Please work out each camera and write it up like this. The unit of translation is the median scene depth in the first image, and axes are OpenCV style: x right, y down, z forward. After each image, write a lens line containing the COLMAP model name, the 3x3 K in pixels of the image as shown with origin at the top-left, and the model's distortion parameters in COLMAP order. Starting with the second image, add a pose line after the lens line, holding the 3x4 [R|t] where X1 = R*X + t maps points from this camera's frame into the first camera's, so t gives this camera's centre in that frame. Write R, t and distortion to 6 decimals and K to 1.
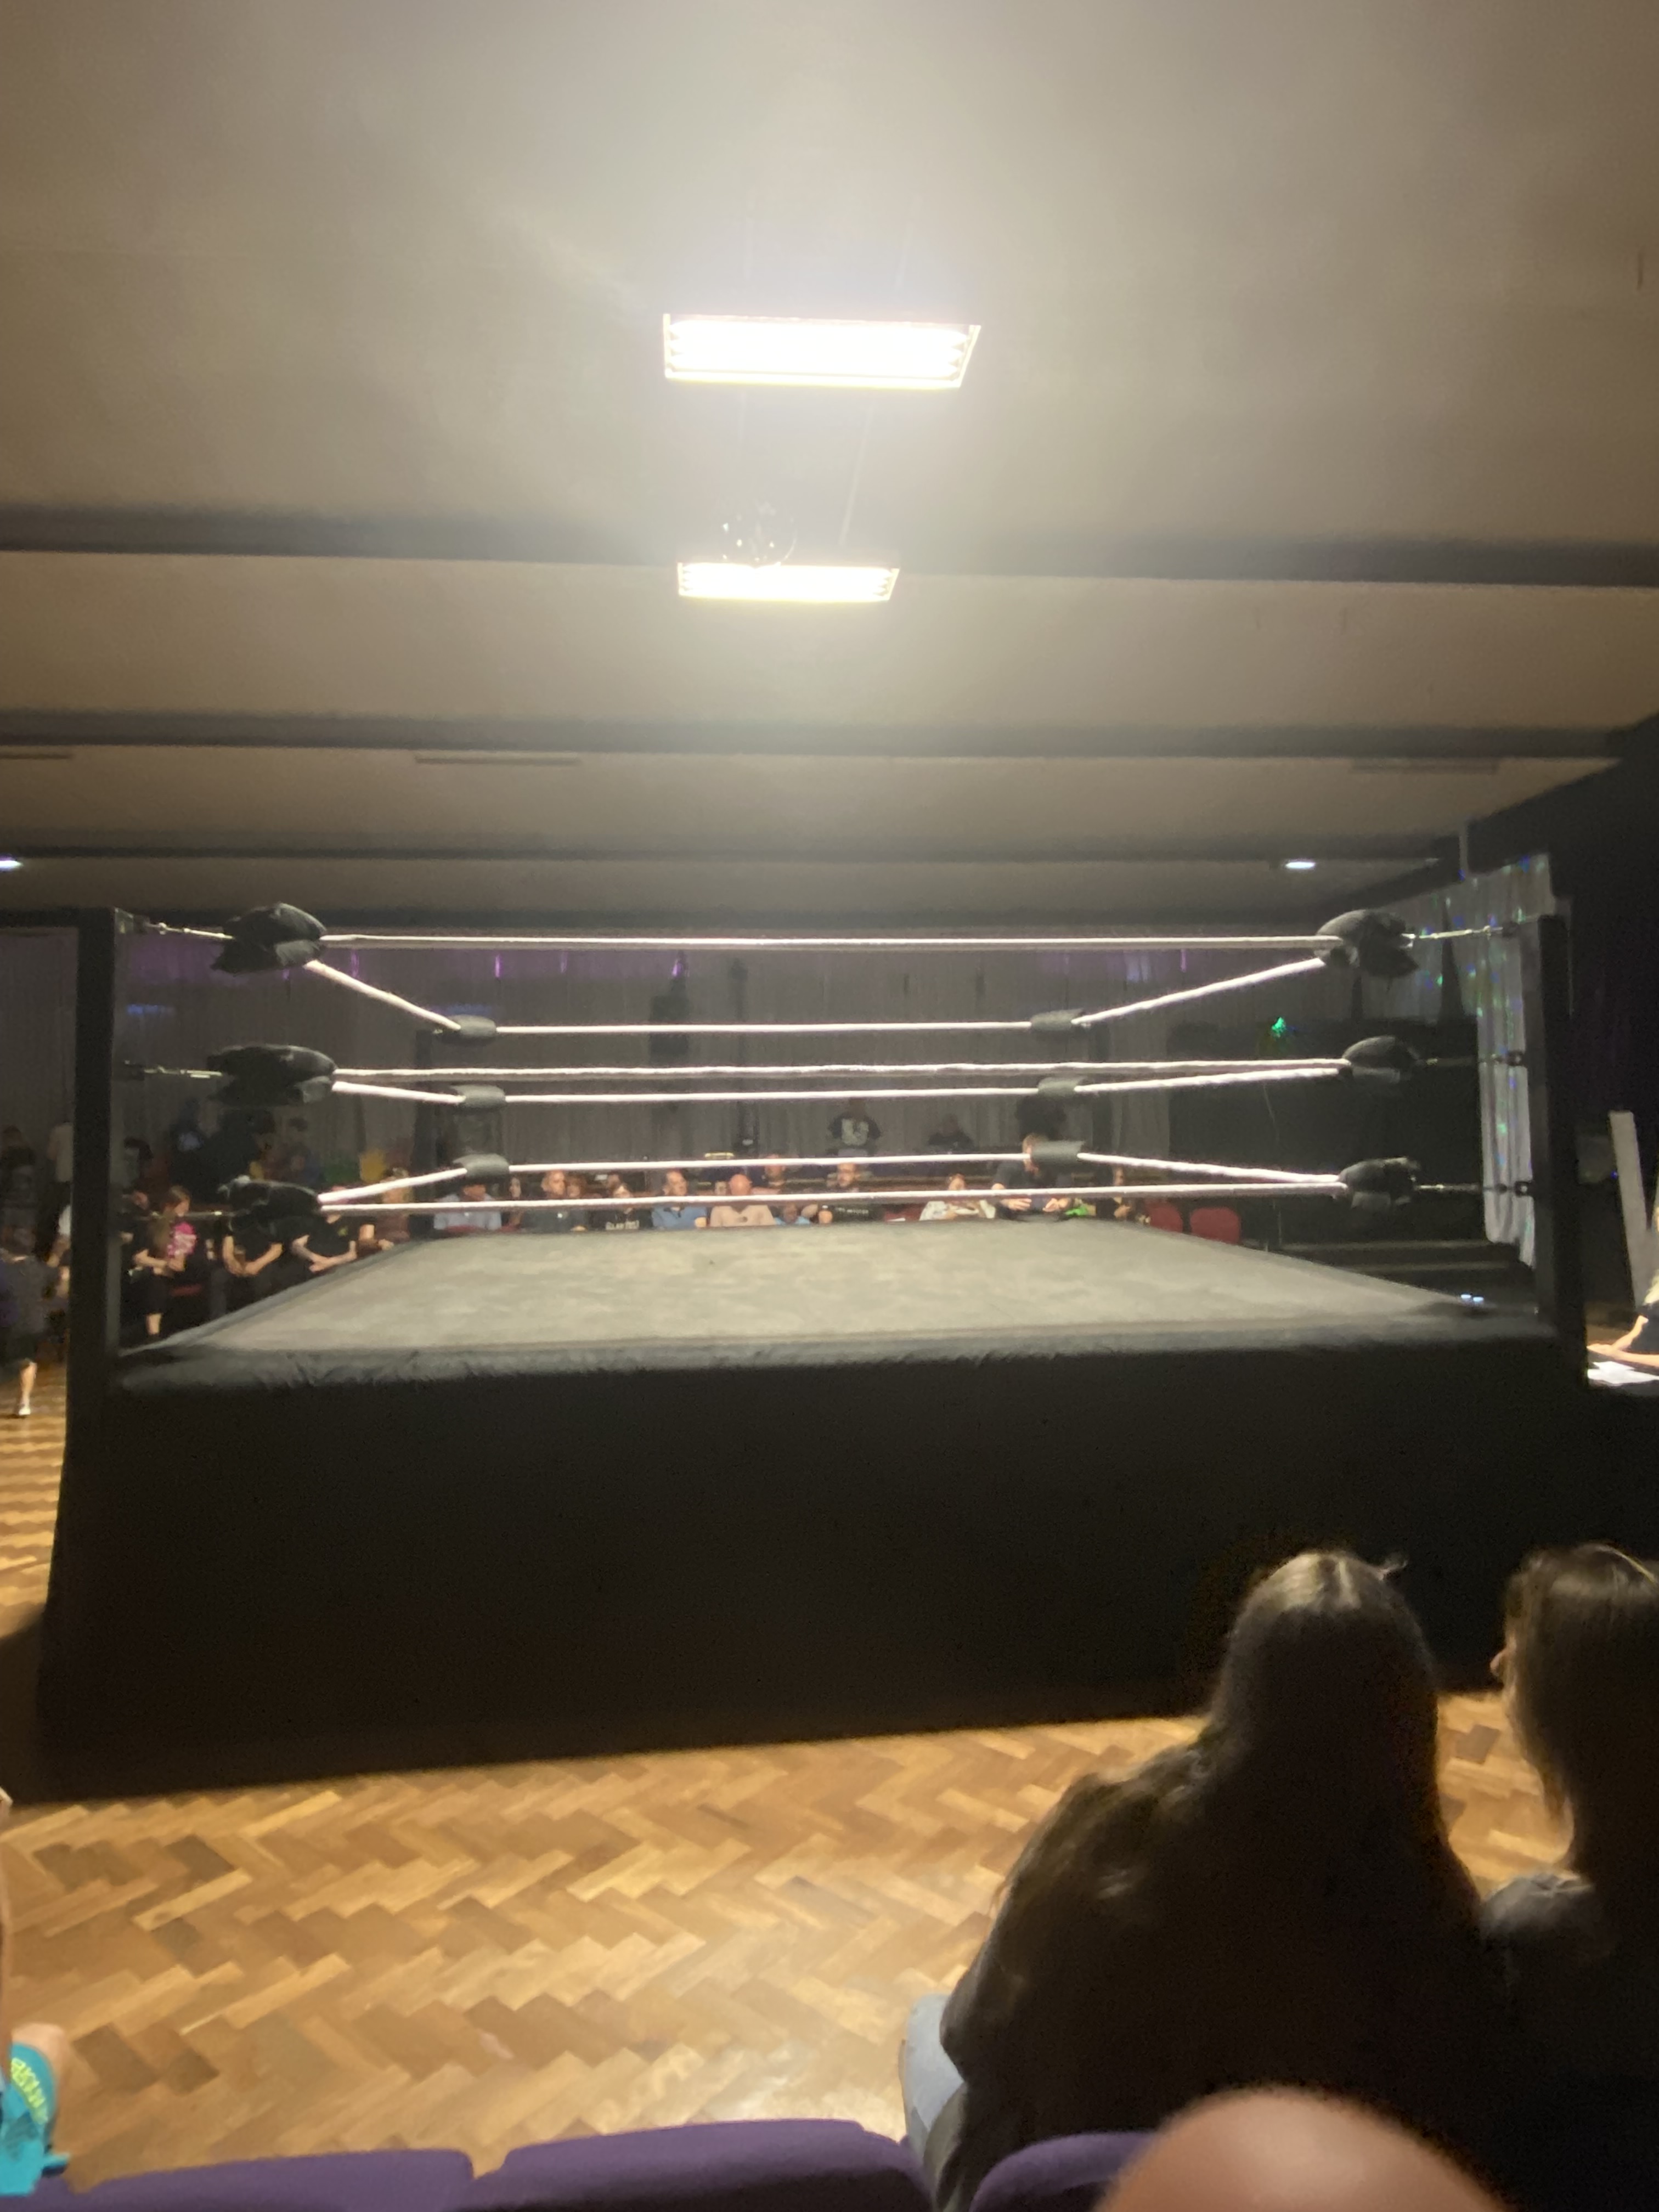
lens RADIAL K [[1268.4, 0, 829.5], [0, 1268.4, 1106.0], [0, 0, 1]] dist [0.099235, -0.000170]
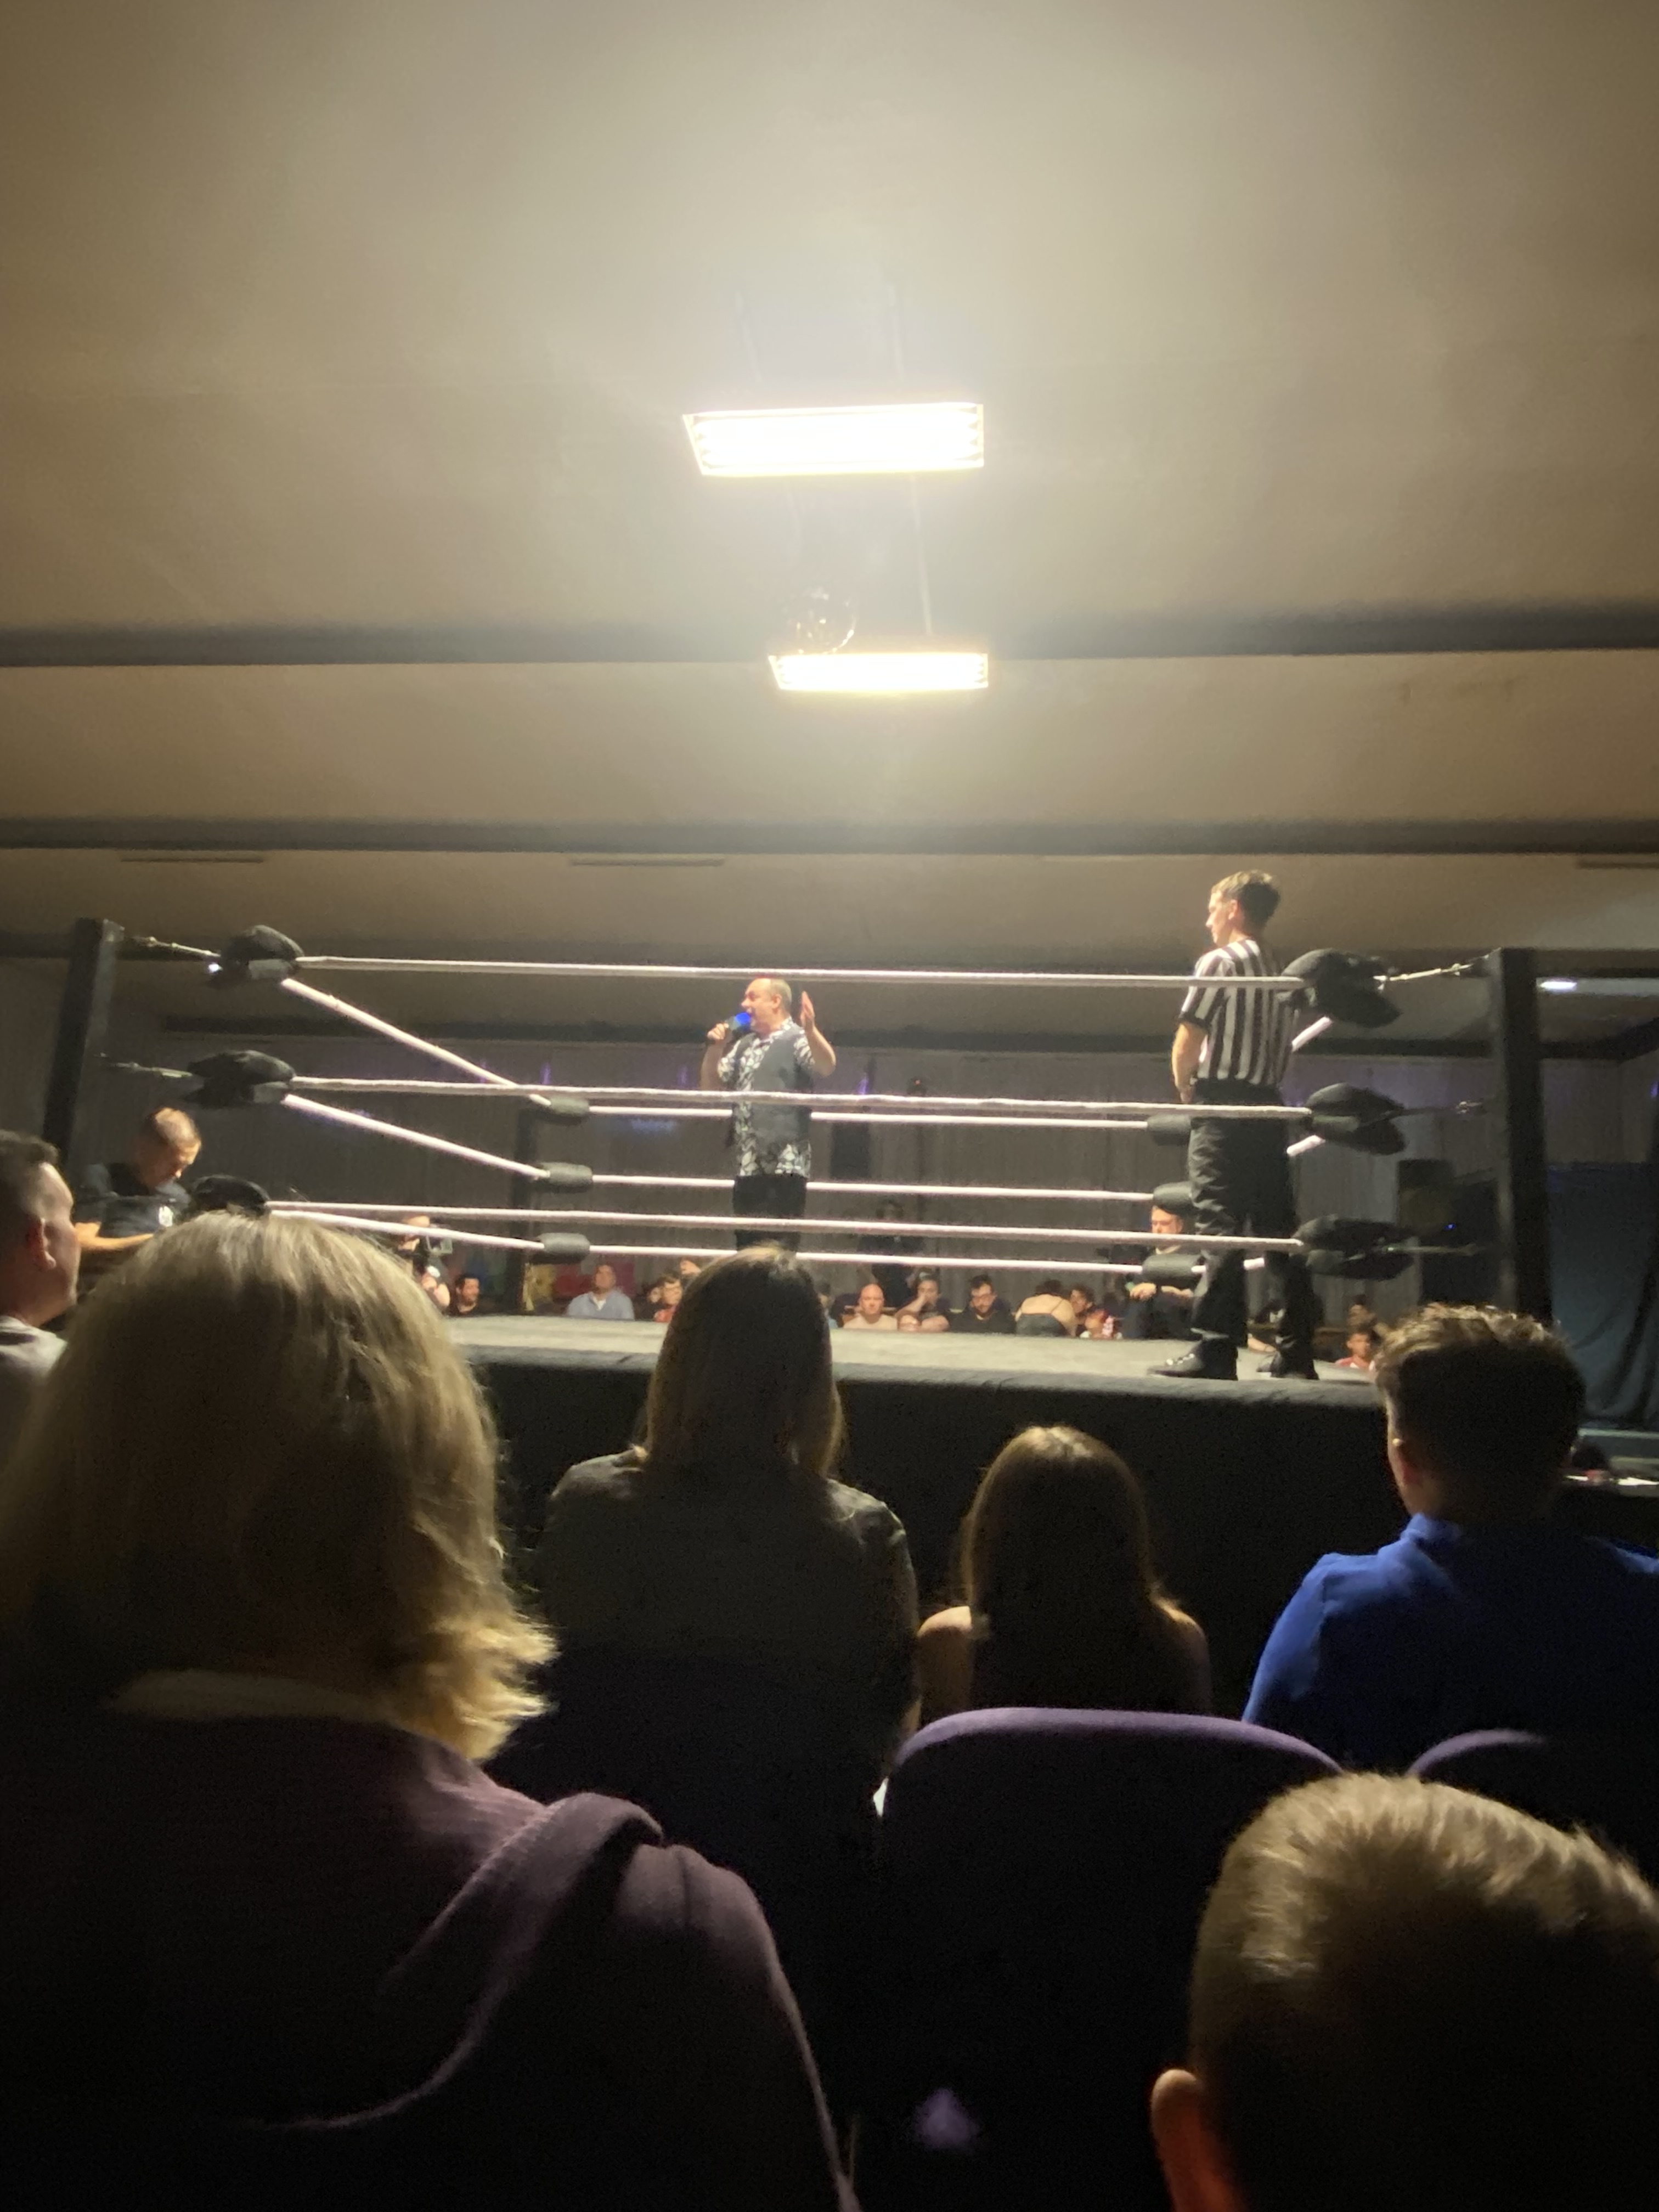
lens RADIAL K [[1375.4, 0, 829.5], [0, 1375.4, 1106.0], [0, 0, 1]] dist [0.123116, -0.000061]
pose [[0.979622, 0.030256, -0.198560, 0.240640], [-0.053277, 0.992319, -0.111641, 0.085393], [0.193657, 0.119945, 0.973710, -0.042409]]
